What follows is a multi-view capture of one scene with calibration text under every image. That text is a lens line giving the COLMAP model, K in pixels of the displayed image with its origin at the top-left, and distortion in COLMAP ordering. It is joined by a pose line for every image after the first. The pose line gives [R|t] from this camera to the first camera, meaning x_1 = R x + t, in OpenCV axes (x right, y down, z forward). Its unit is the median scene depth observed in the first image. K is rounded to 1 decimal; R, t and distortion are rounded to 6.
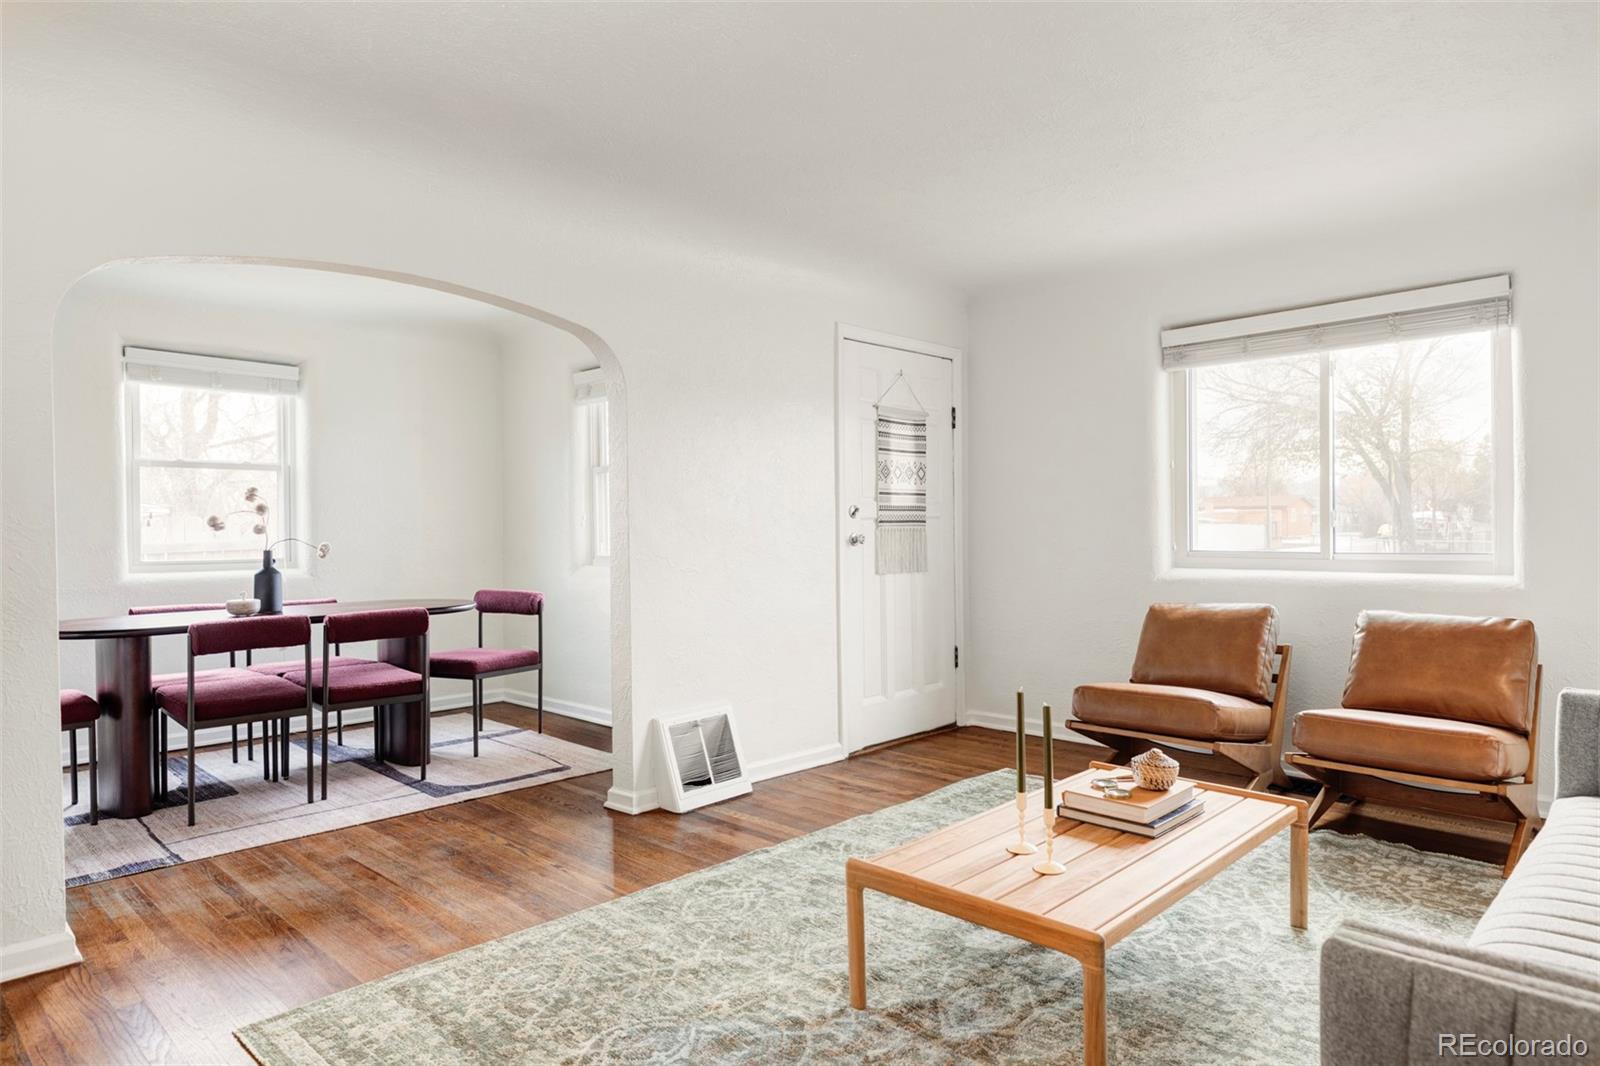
lens RADIAL K [[979.3, 0, 800.4], [0, 979.3, 535.5], [0, 0, 1]] dist [0.003211, 0.001114]
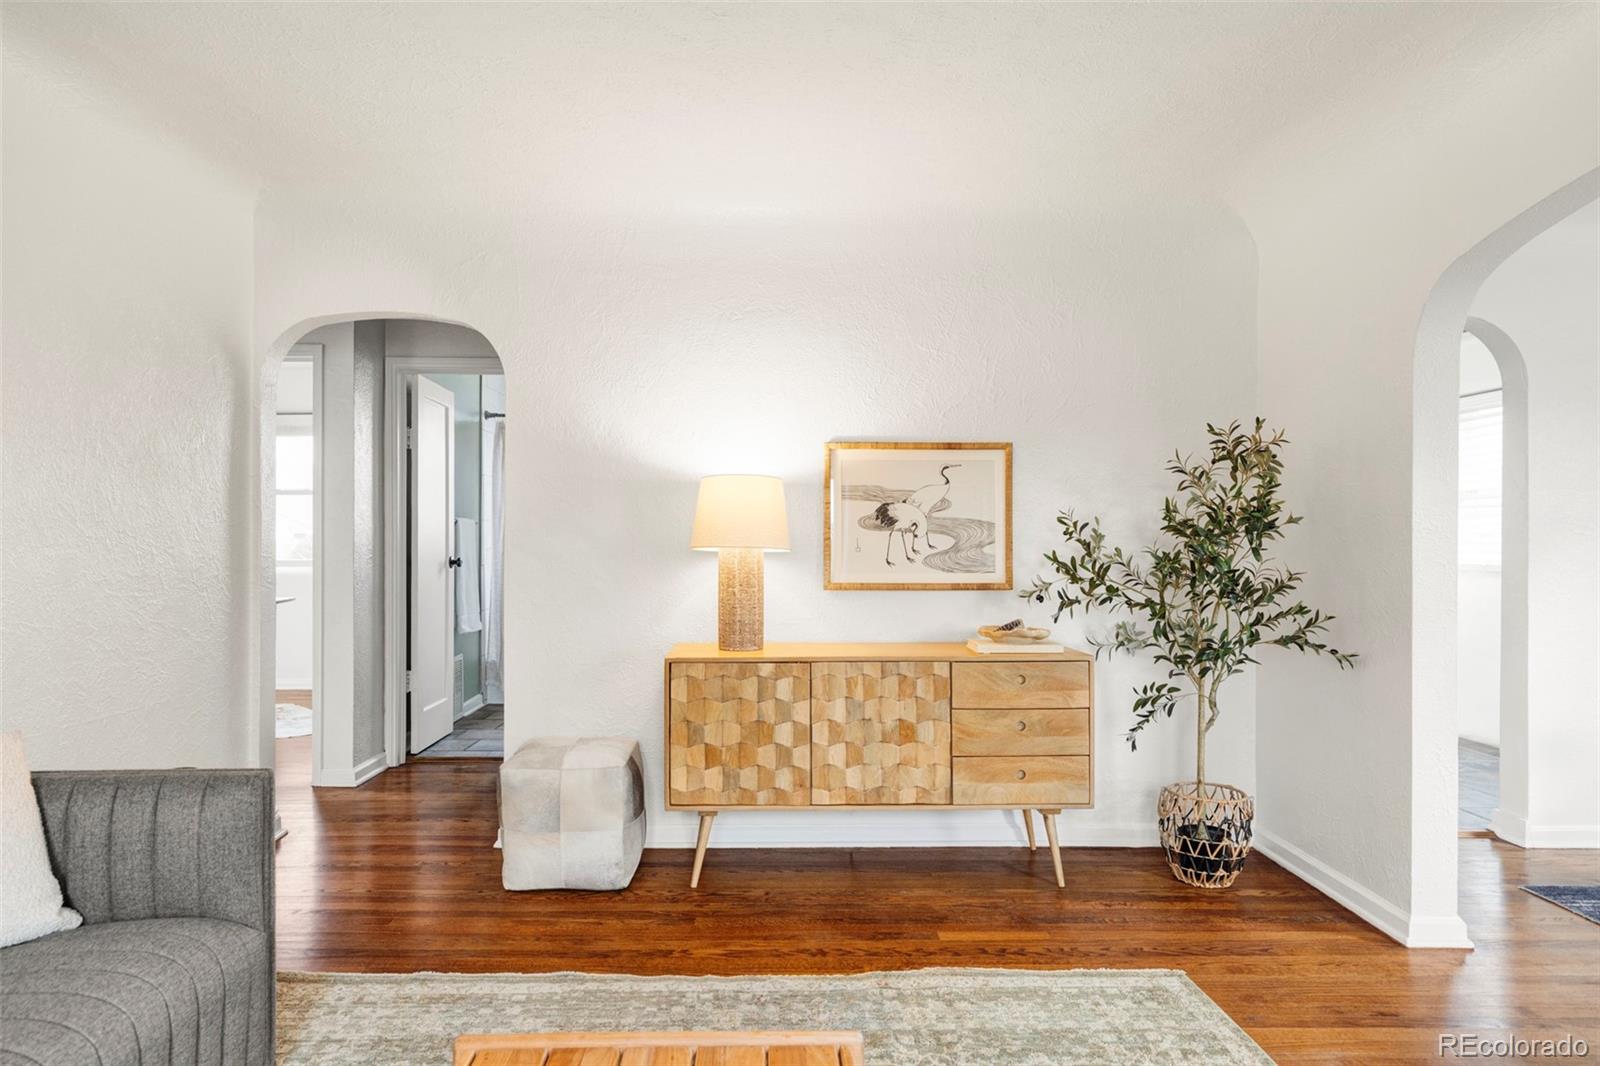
lens RADIAL K [[979.3, 0, 794.4], [0, 979.3, 536.5], [0, 0, 1]] dist [0.003211, 0.001114]
pose [[-0.695420, 0.004946, -0.718587, 0.300226], [-0.003173, 0.999945, 0.009953, -0.011152], [0.718597, 0.009202, -0.695366, 0.772267]]
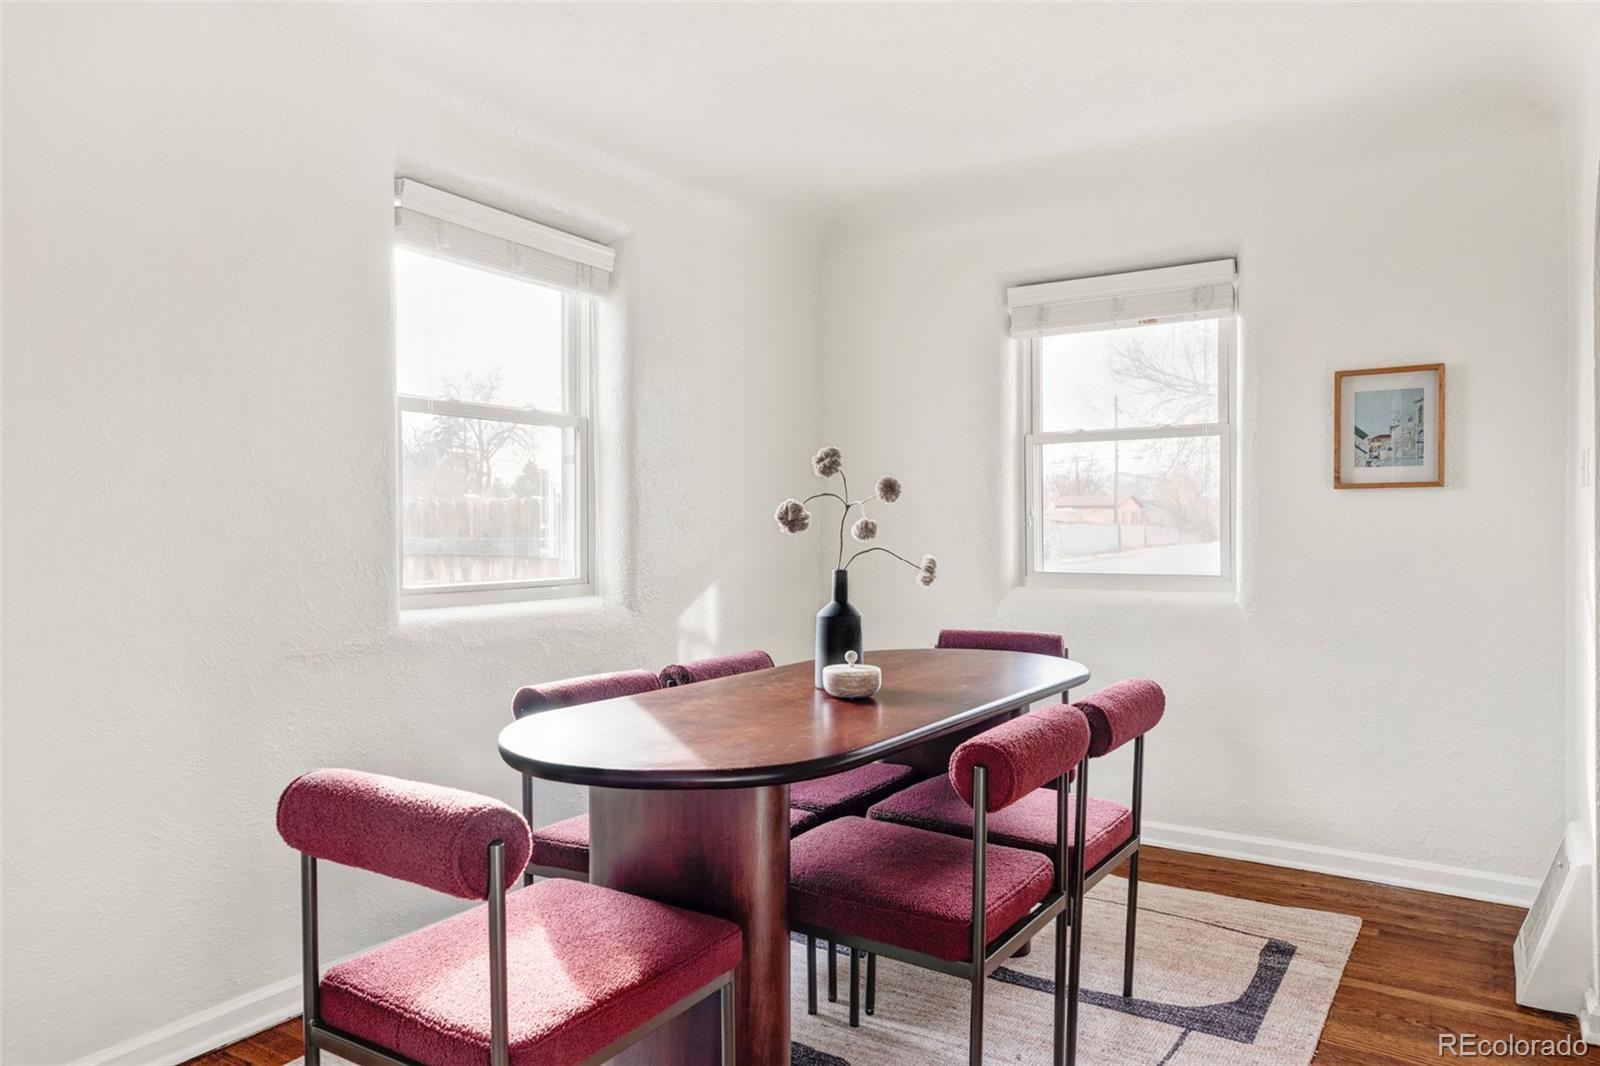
lens RADIAL K [[1078.4, 0, 803.5], [0, 1078.4, 531.5], [0, 0, 1]] dist [-0.001347, 0.000467]
pose [[0.978503, 0.006150, 0.206142, -0.704027], [-0.005231, 0.999974, -0.005004, -0.002037], [-0.206167, 0.003818, 0.978509, 0.469547]]
